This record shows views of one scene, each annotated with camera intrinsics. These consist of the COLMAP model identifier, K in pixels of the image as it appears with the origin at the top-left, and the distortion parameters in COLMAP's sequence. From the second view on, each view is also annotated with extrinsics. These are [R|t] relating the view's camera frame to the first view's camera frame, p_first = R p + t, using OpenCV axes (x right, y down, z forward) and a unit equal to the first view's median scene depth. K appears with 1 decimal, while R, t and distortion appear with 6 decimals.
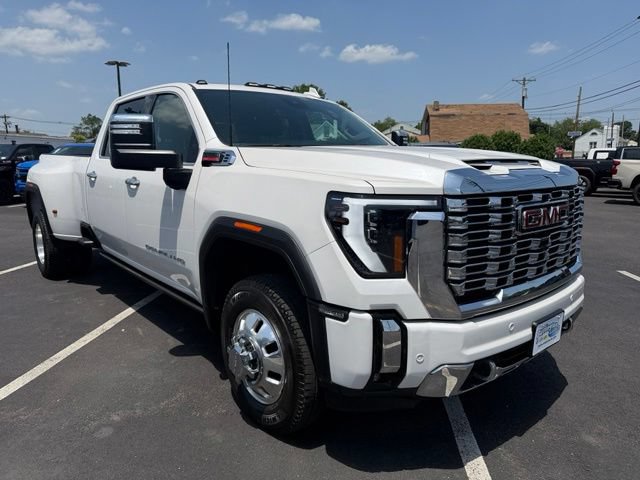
lens RADIAL K [[527.9, 0, 320.0], [0, 527.9, 240.0], [0, 0, 1]] dist [0.010786, -0.000213]
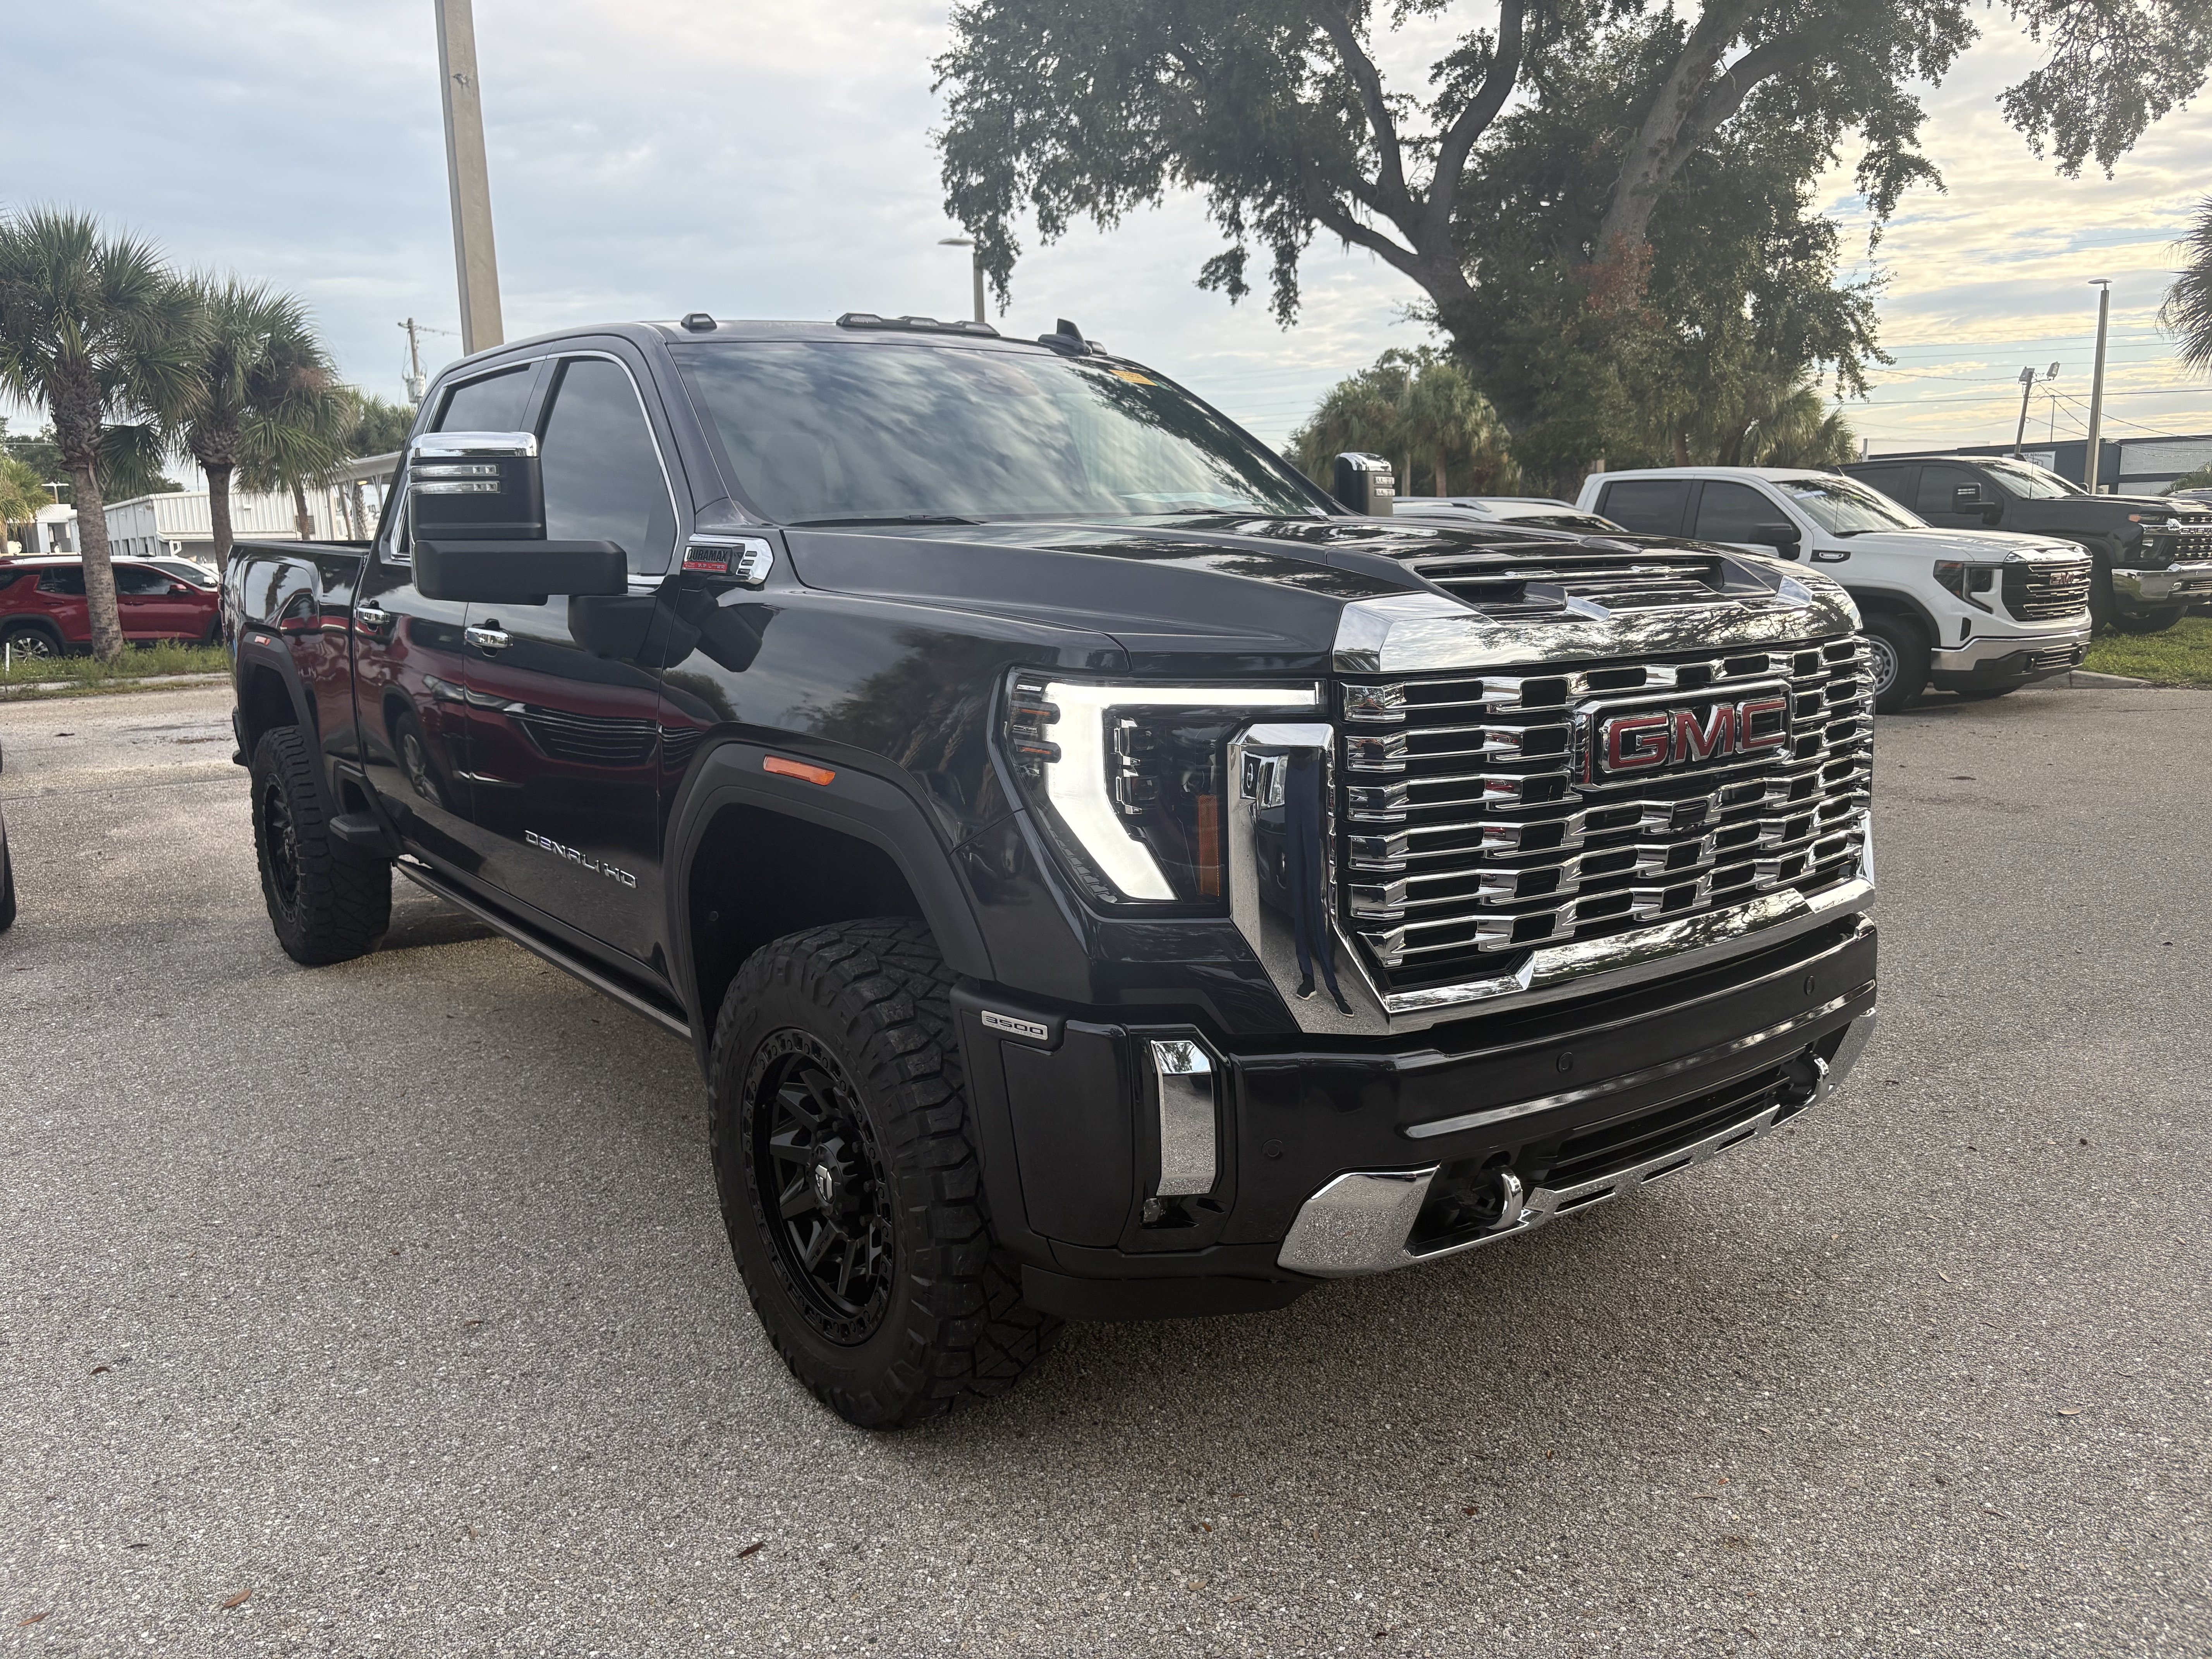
lens RADIAL K [[1824.6, 0, 1106.0], [0, 1824.6, 829.5], [0, 0, 1]] dist [0.010786, -0.000213]
pose [[0.999212, -0.006615, -0.039129, 0.127786], [0.006744, 0.999972, 0.003165, 0.011168], [0.039107, -0.003426, 0.999229, -0.189605]]
